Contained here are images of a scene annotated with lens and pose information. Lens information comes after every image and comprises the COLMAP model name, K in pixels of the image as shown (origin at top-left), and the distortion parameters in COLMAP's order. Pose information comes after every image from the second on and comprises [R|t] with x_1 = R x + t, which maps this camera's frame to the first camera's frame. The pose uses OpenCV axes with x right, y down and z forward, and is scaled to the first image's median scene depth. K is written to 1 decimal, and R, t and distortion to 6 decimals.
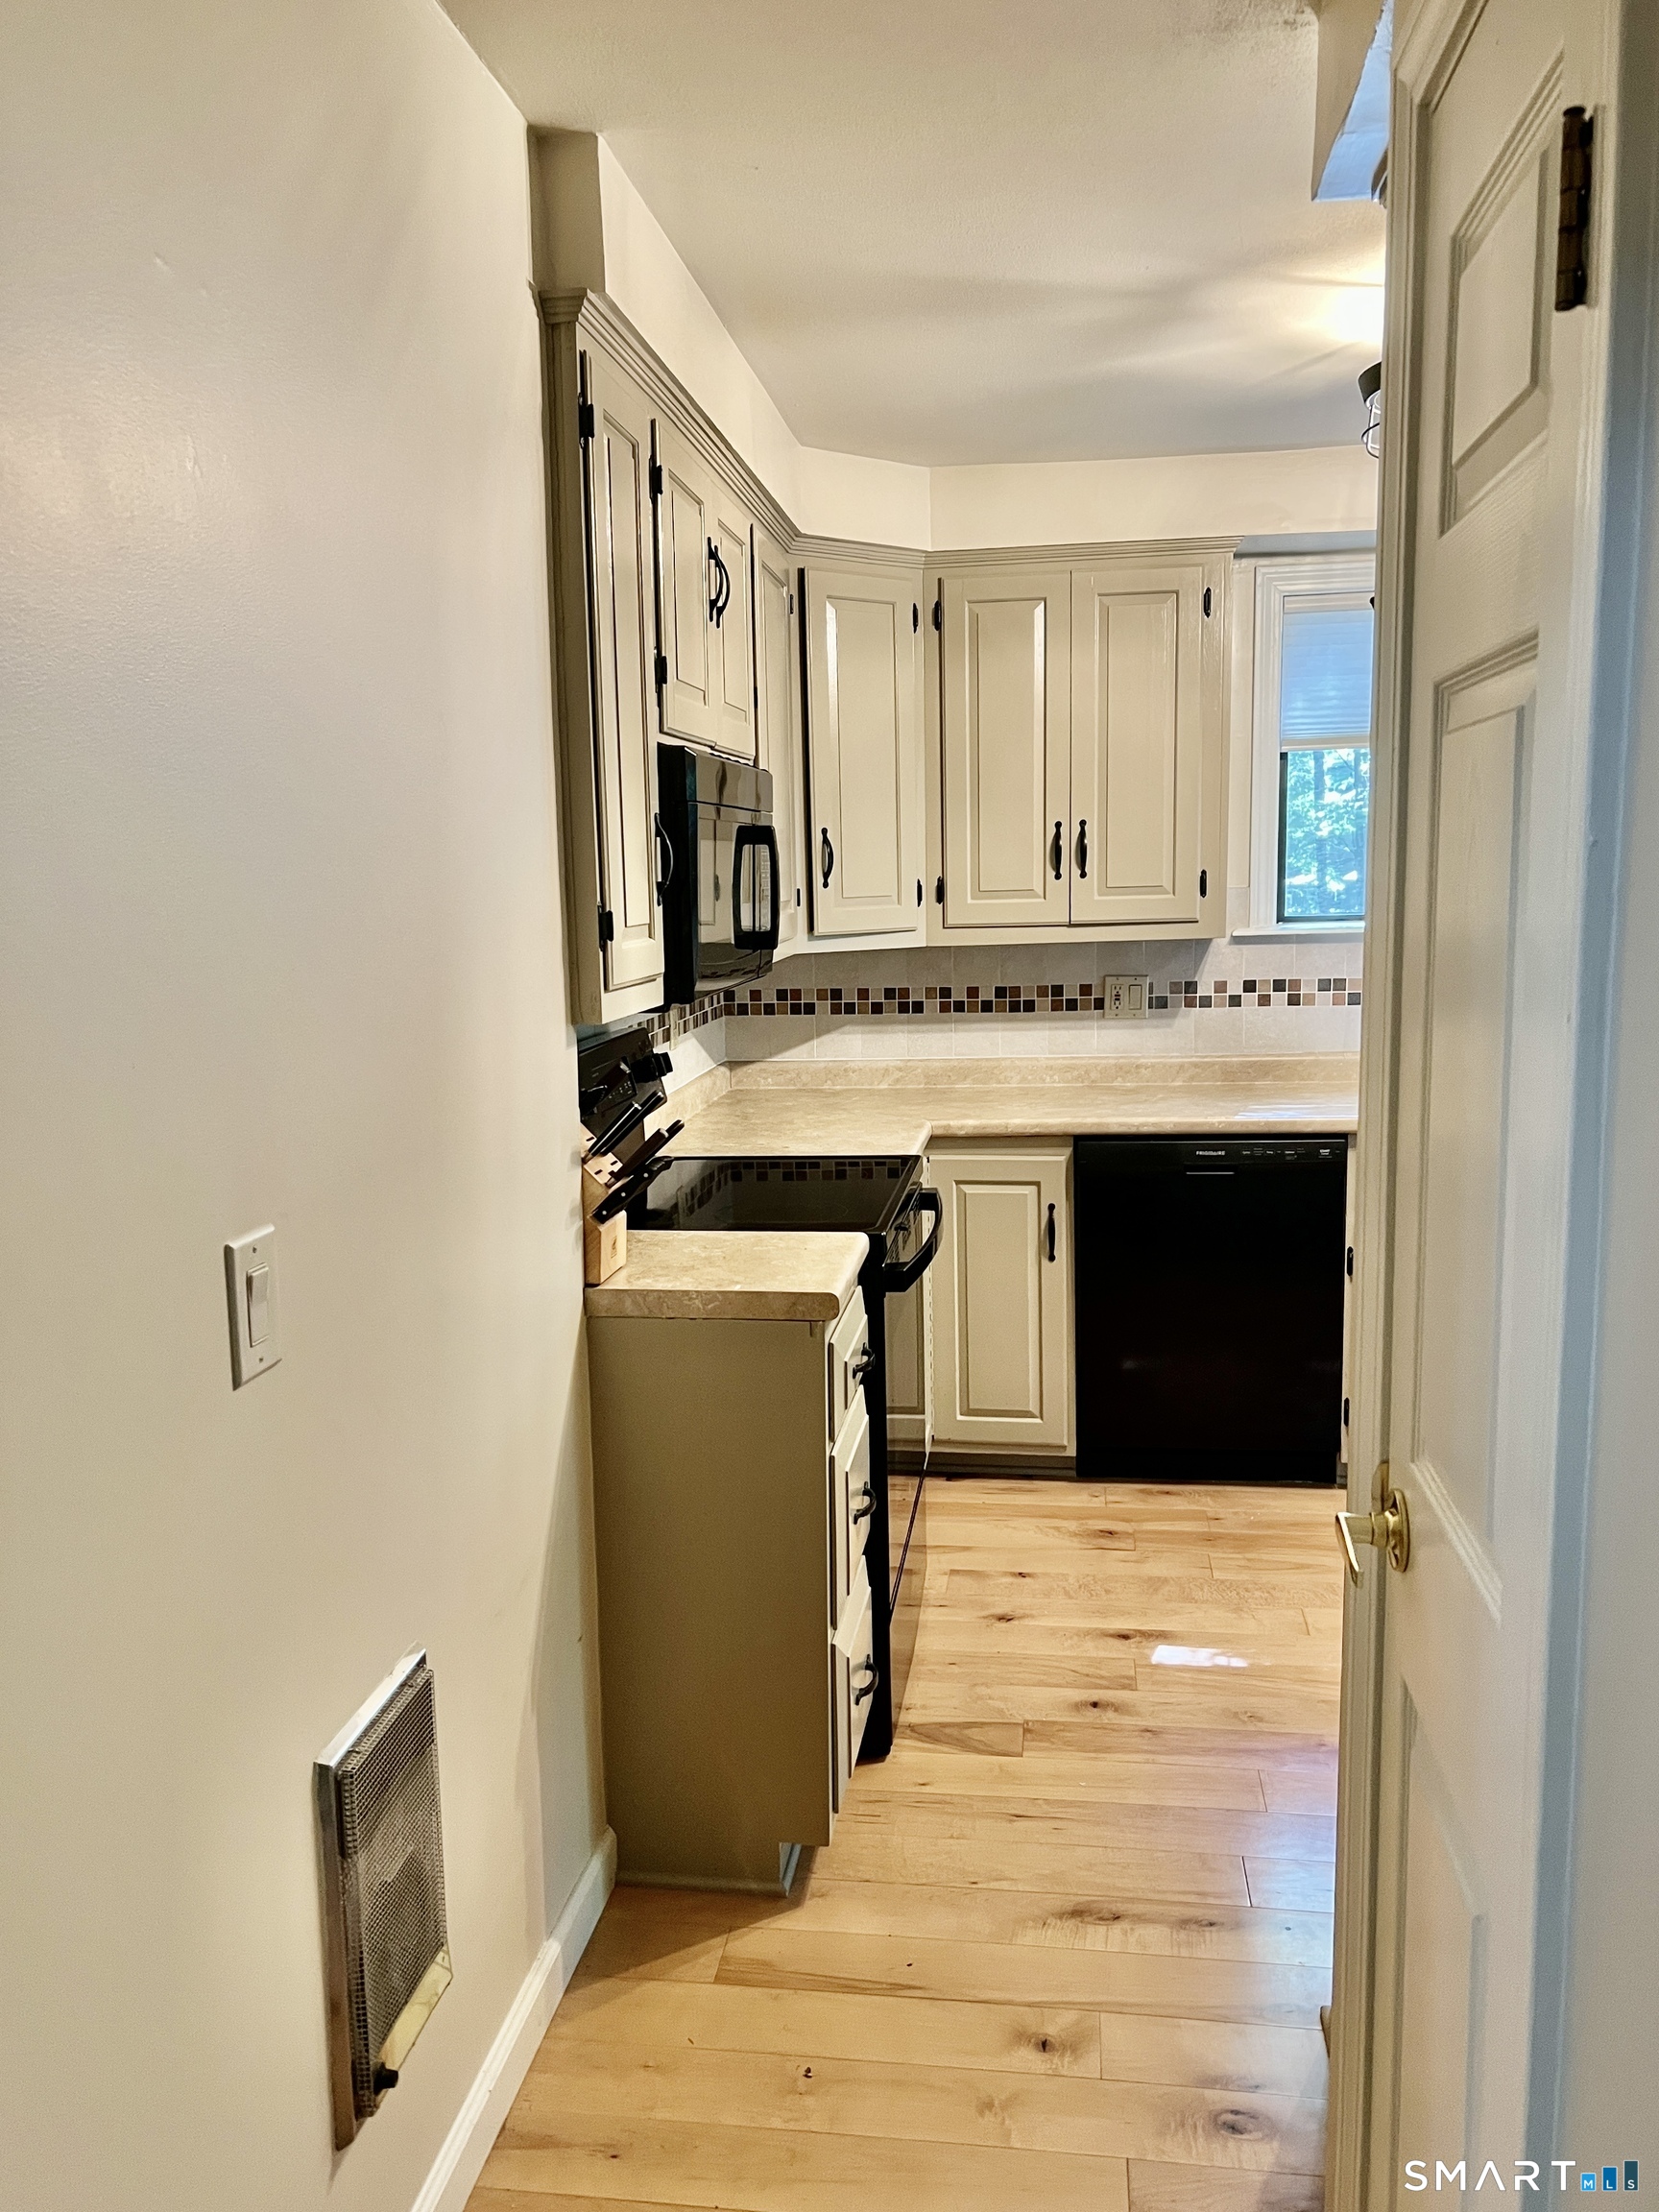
lens RADIAL K [[1700.9, 0, 829.8], [0, 1700.9, 1091.8], [0, 0, 1]] dist [-0.009880, -0.001295]
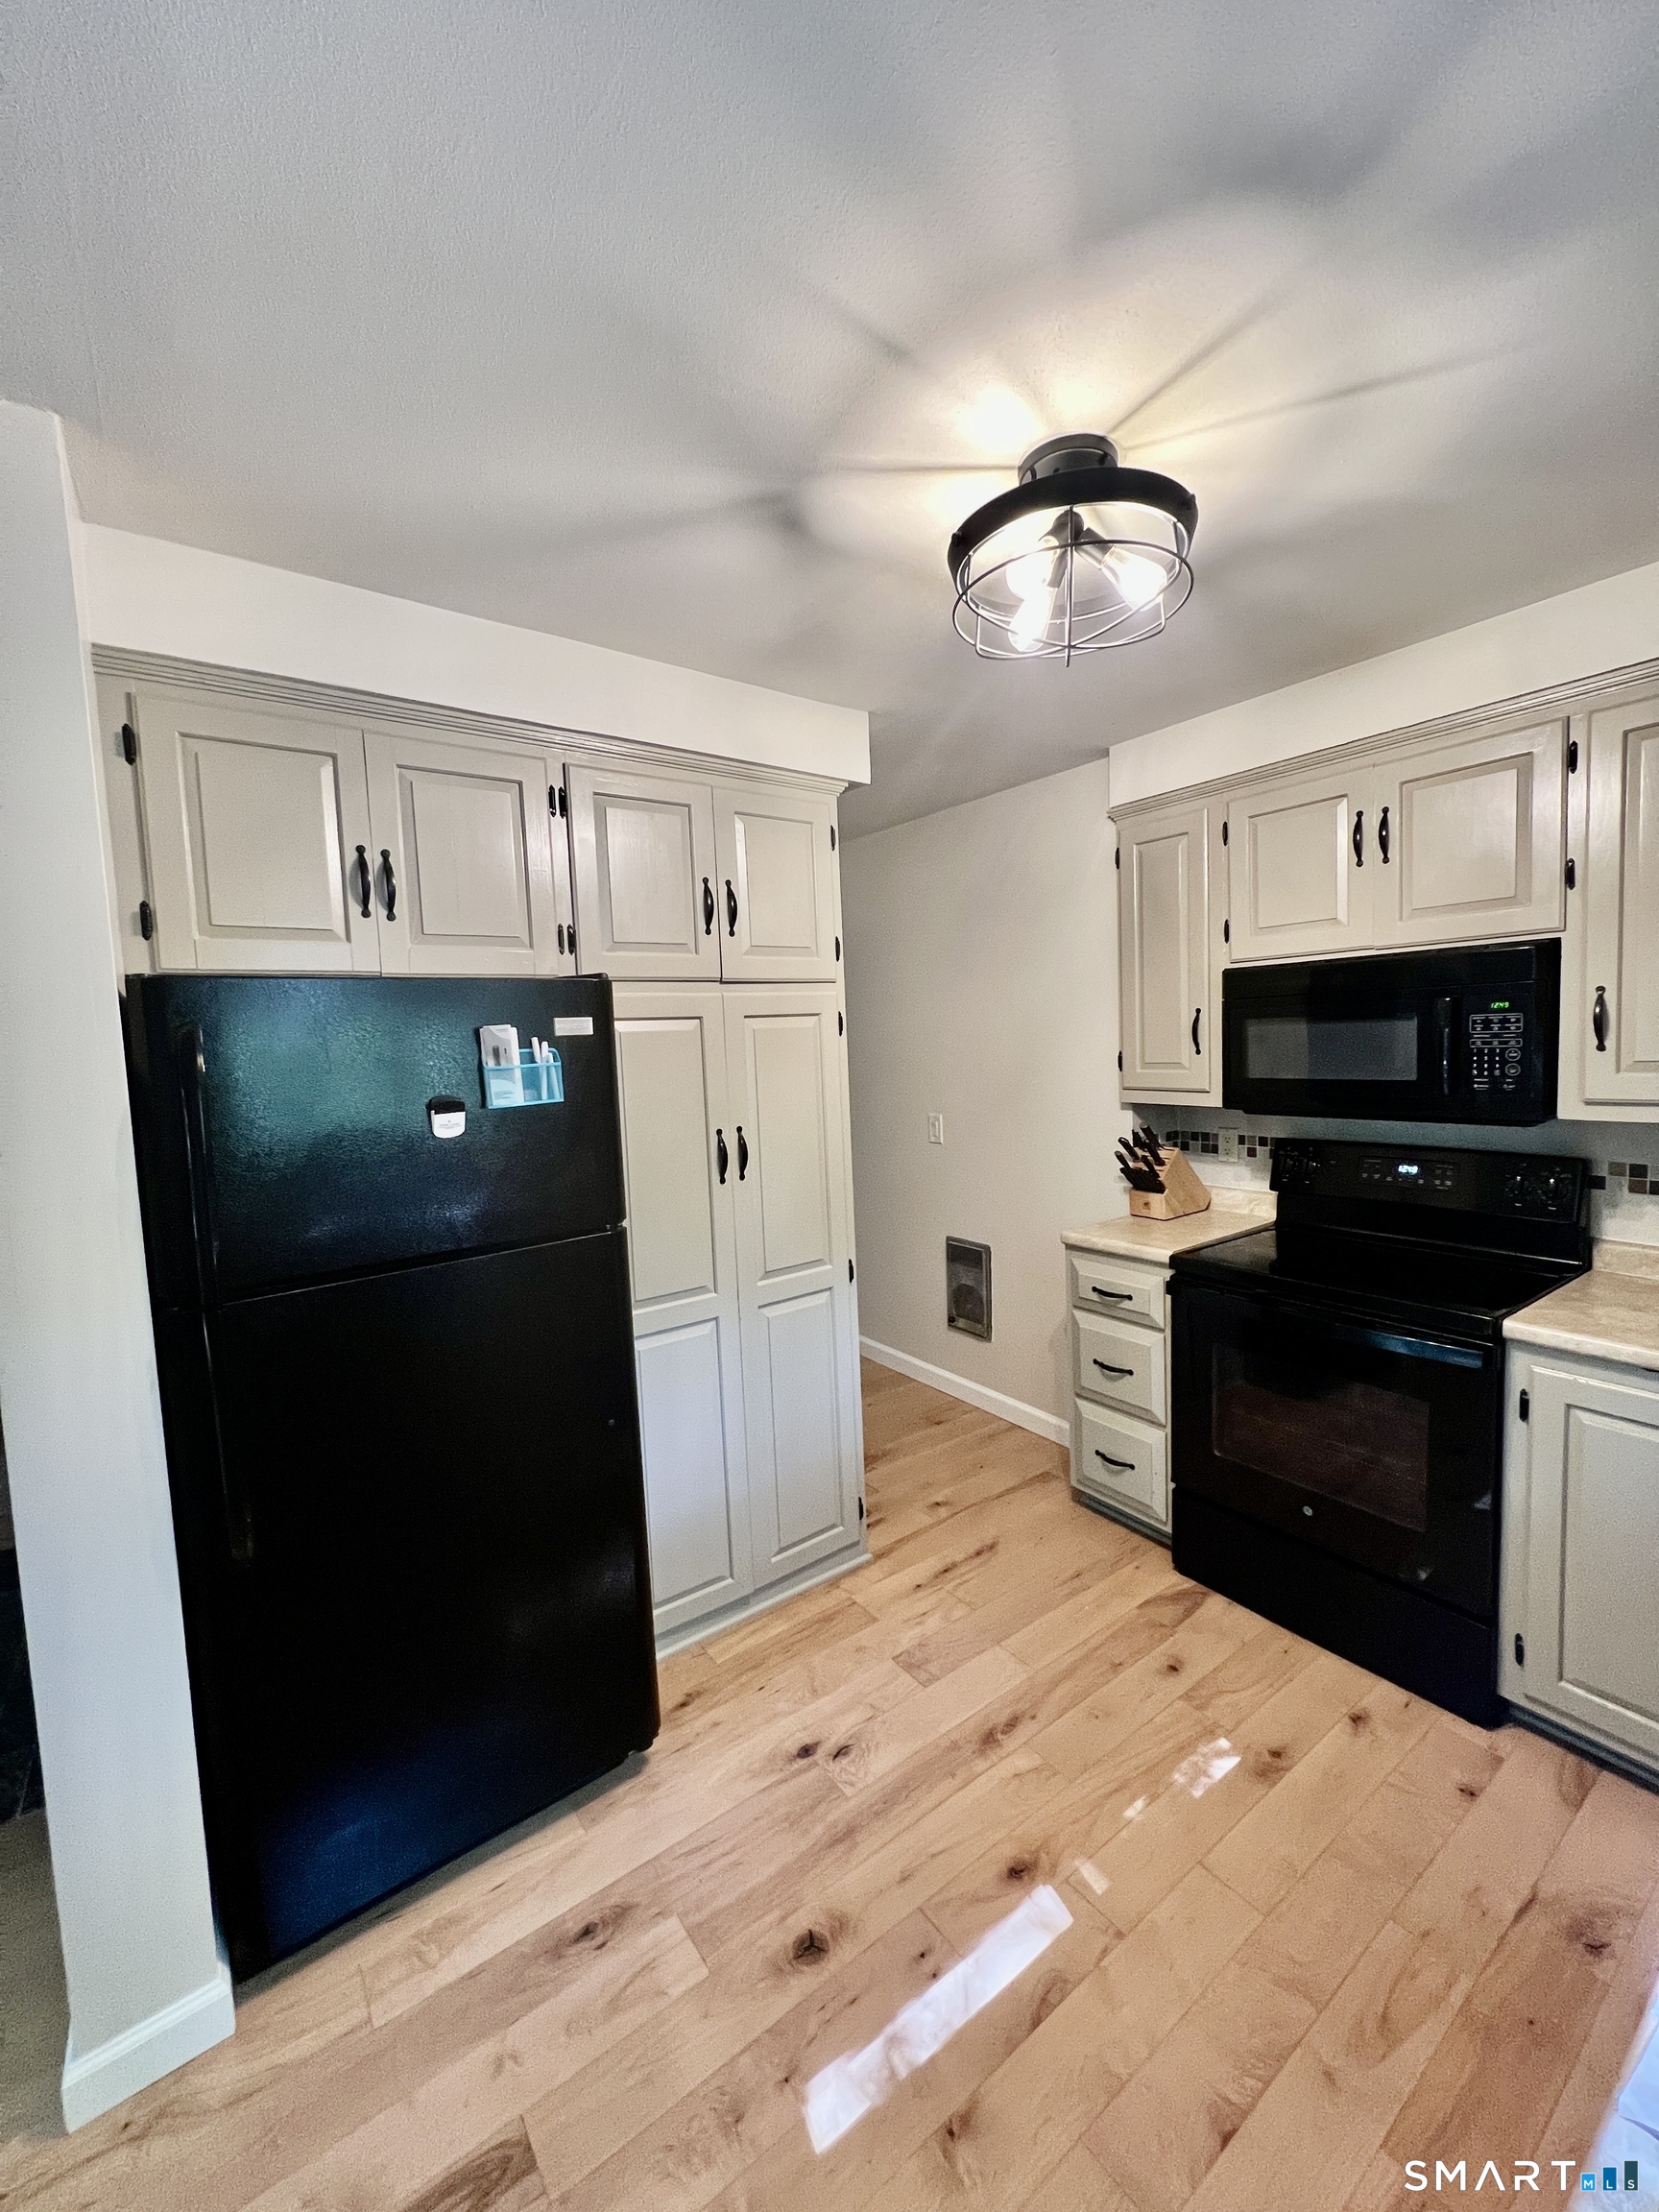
lens RADIAL K [[882.9, 0, 832.2], [0, 882.9, 1111.9], [0, 0, 1]] dist [-0.000443, 0.000008]
pose [[-0.715684, 0.092599, -0.692259, 0.750981], [-0.050306, 0.981763, 0.183332, -0.178061], [0.696610, 0.166032, -0.697974, 1.158199]]
